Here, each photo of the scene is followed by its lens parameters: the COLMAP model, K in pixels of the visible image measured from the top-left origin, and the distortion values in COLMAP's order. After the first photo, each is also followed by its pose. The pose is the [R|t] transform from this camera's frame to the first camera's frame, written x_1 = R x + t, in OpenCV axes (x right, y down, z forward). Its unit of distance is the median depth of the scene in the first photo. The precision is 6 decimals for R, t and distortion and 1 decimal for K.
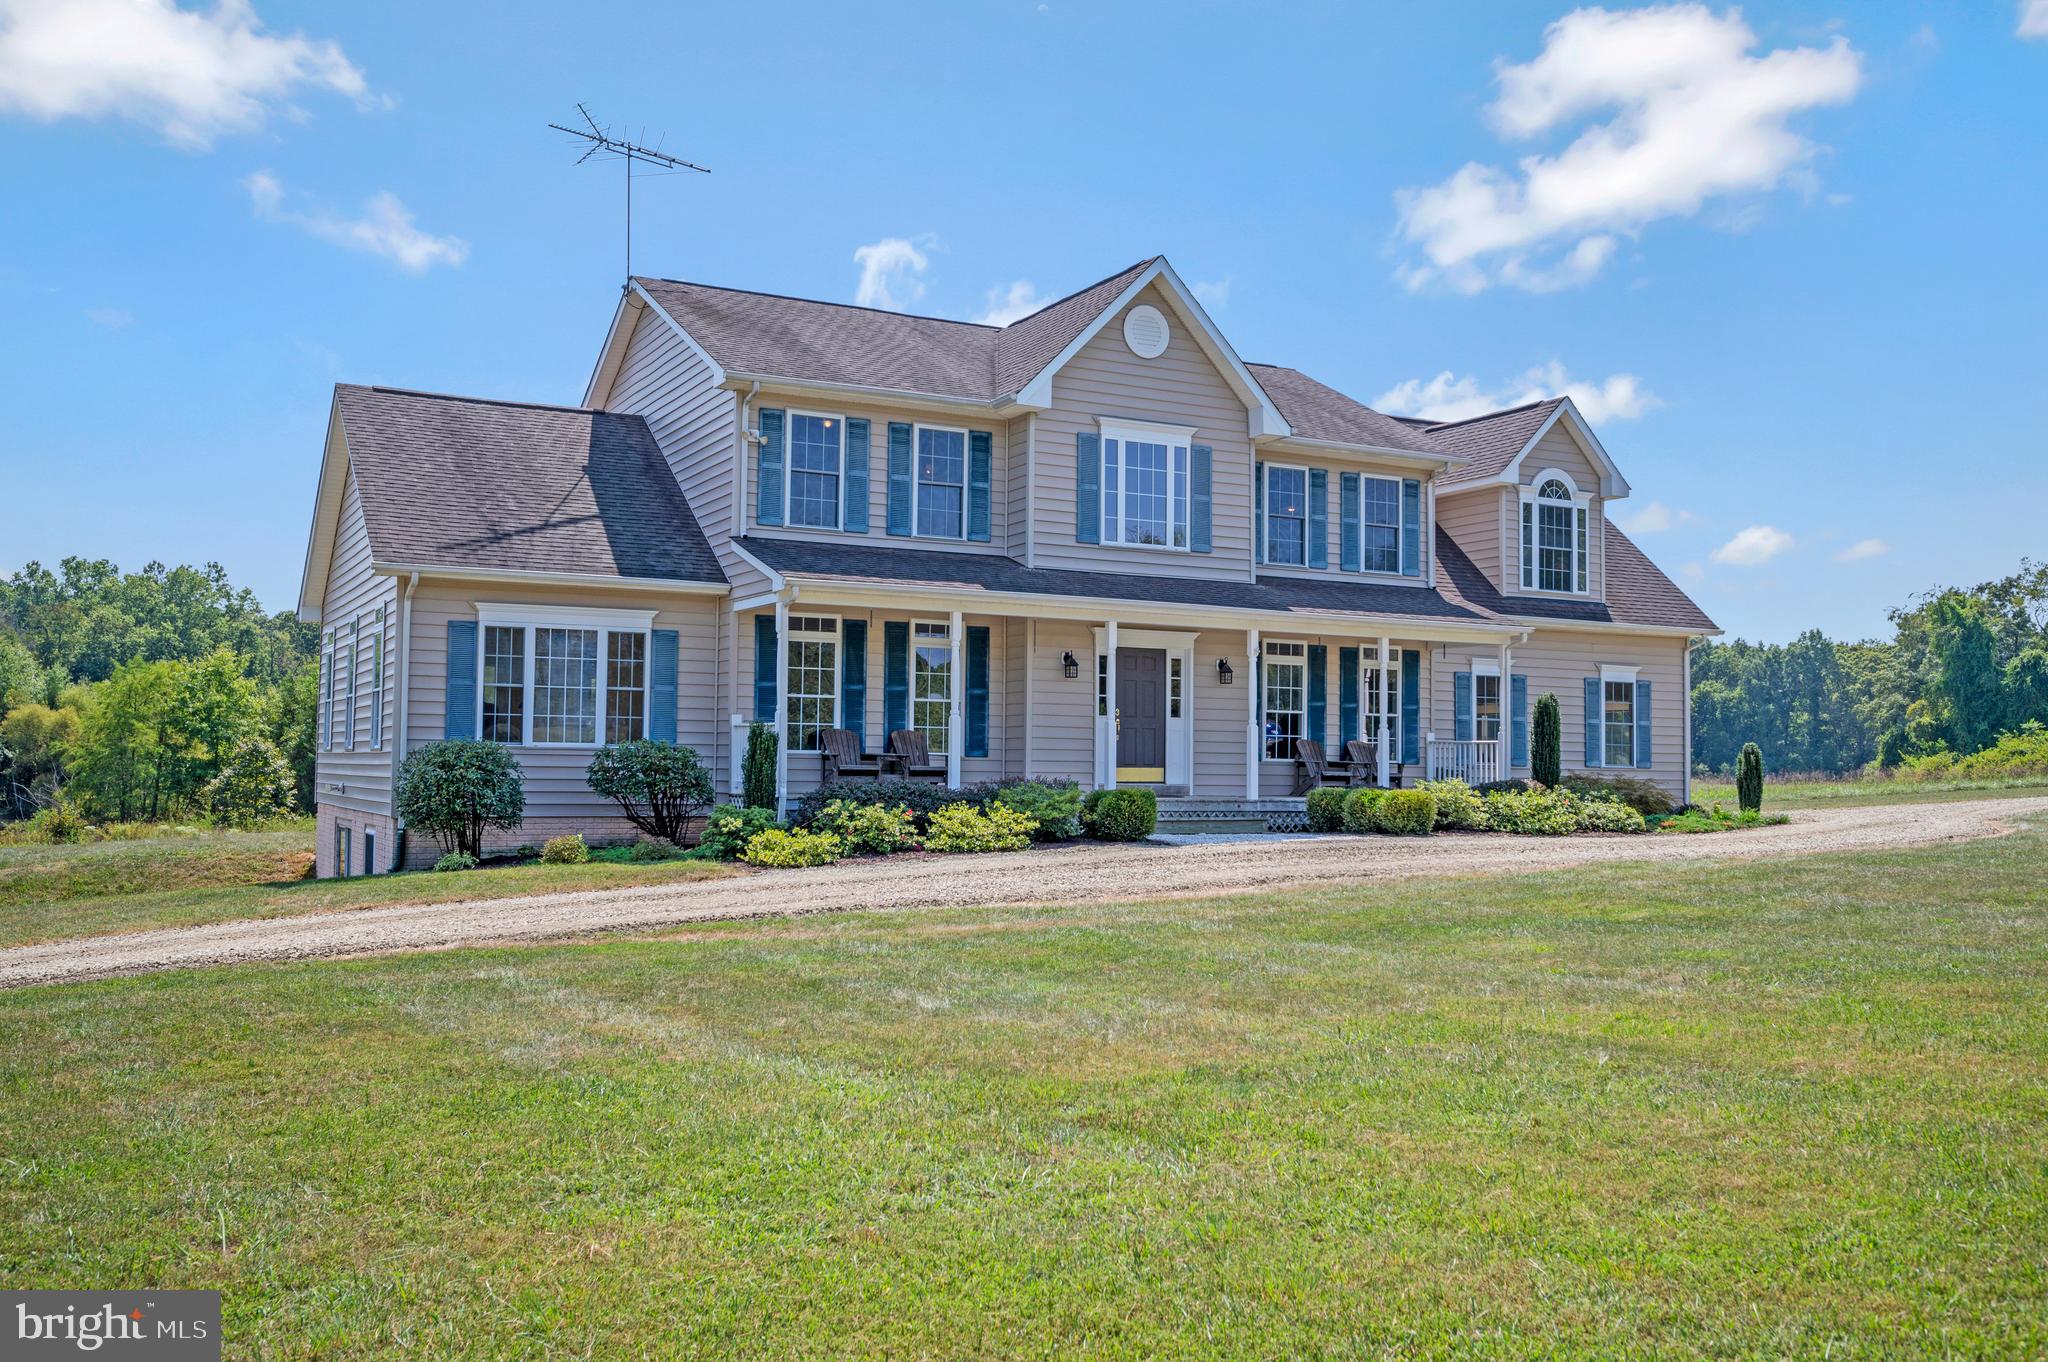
lens RADIAL K [[1751.6, 0, 1024.0], [0, 1751.6, 681.0], [0, 0, 1]] dist [-0.000403, 0.000010]
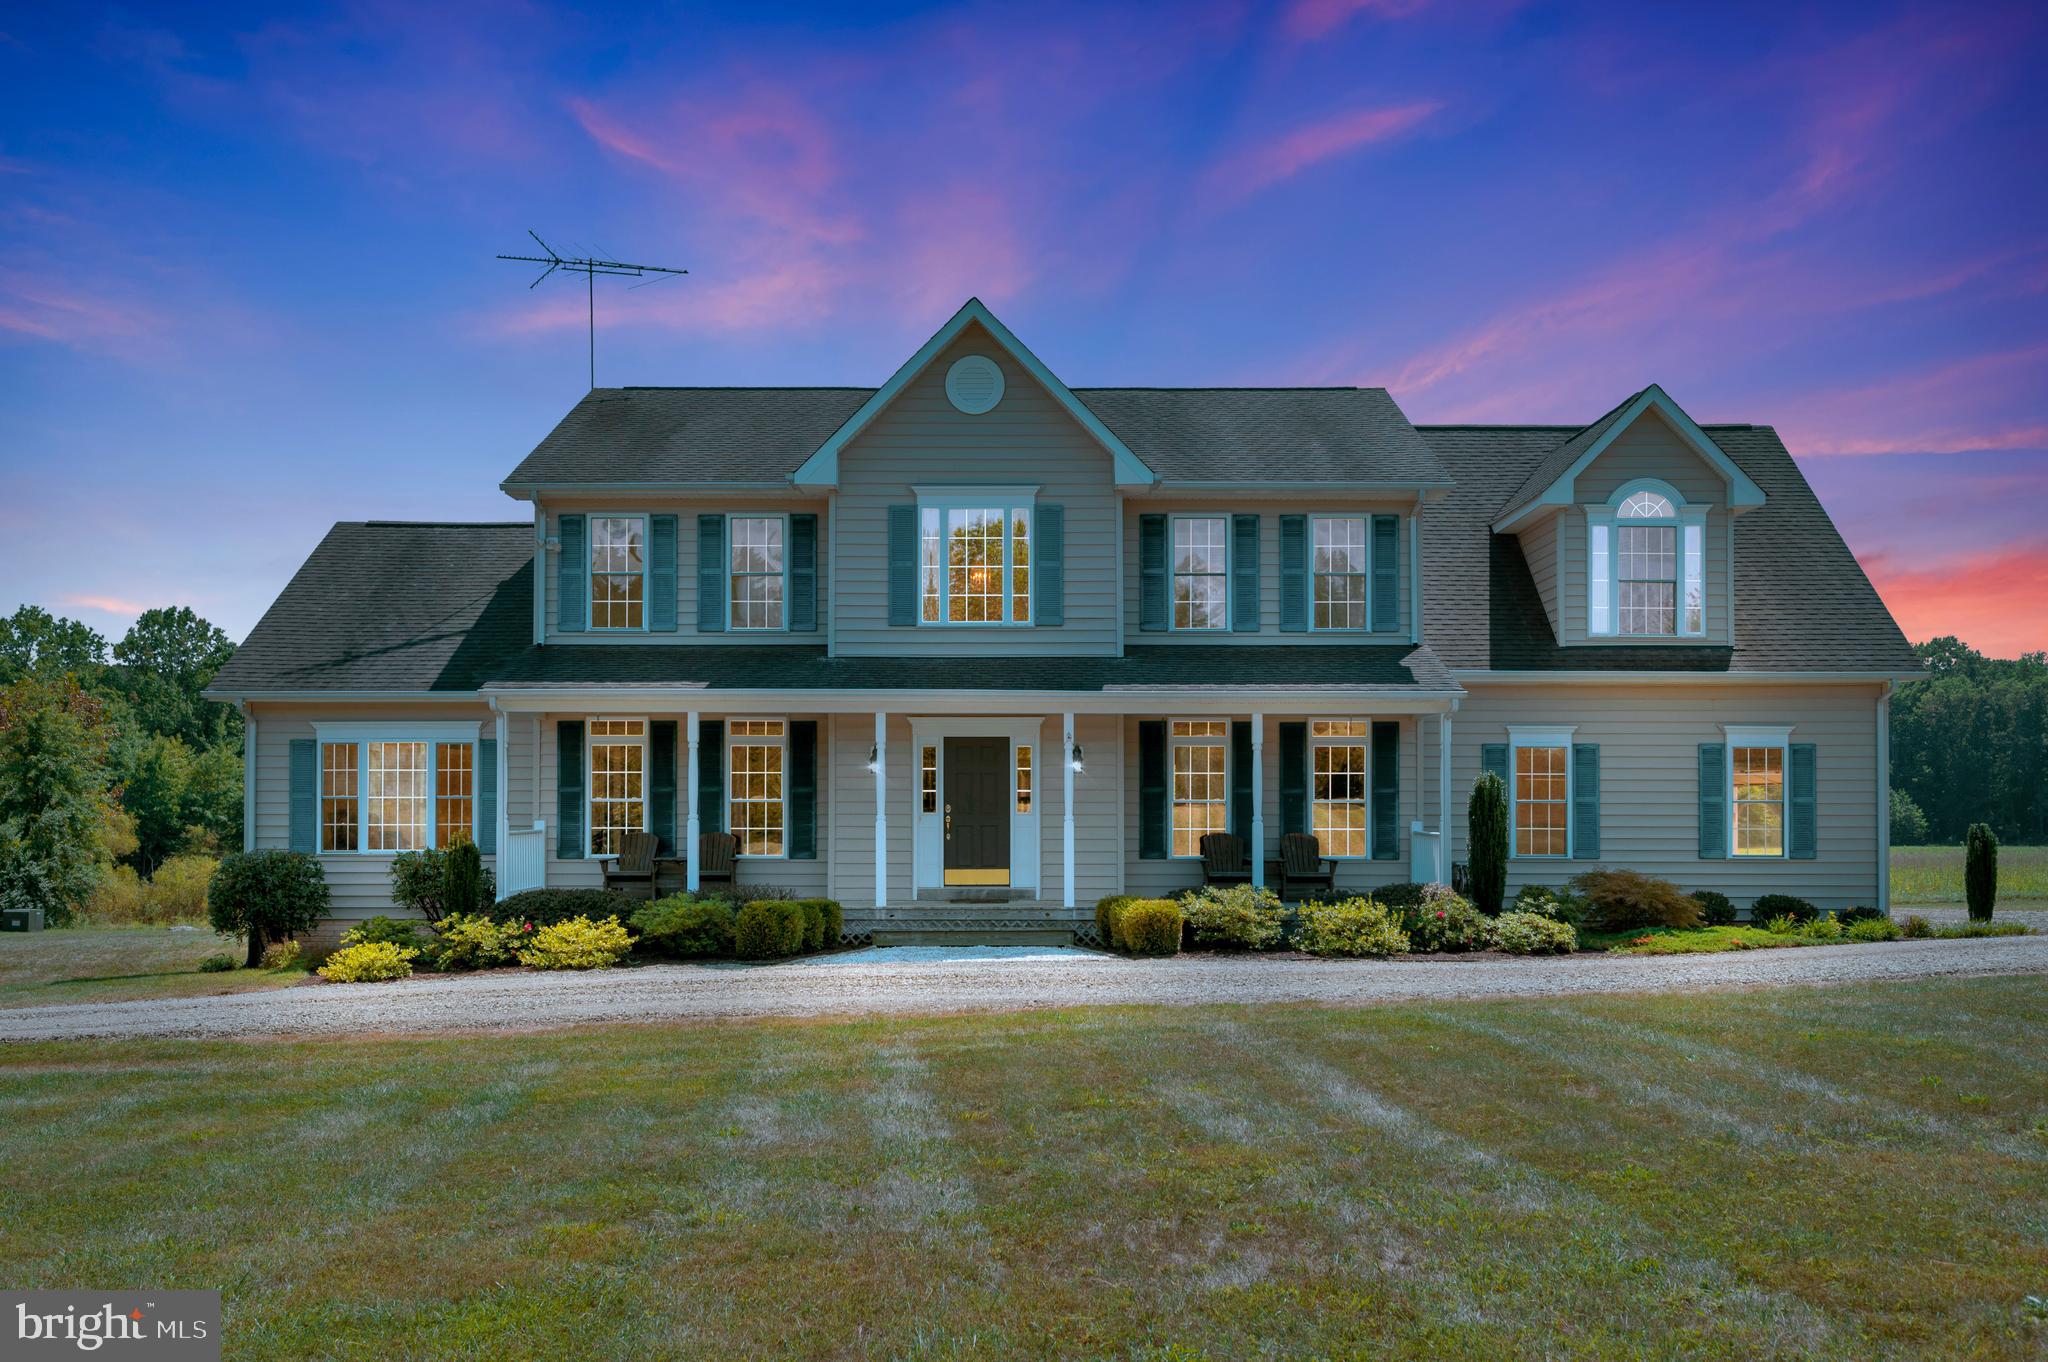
lens RADIAL K [[1783.1, 0, 1024.0], [0, 1783.1, 775.2], [0, 0, 1]] dist [-0.003344, -0.002790]
pose [[0.885410, -0.023111, -0.464236, 0.525178], [0.033255, 0.999353, 0.013674, -0.010938], [0.463620, -0.027545, 0.885606, 0.199354]]
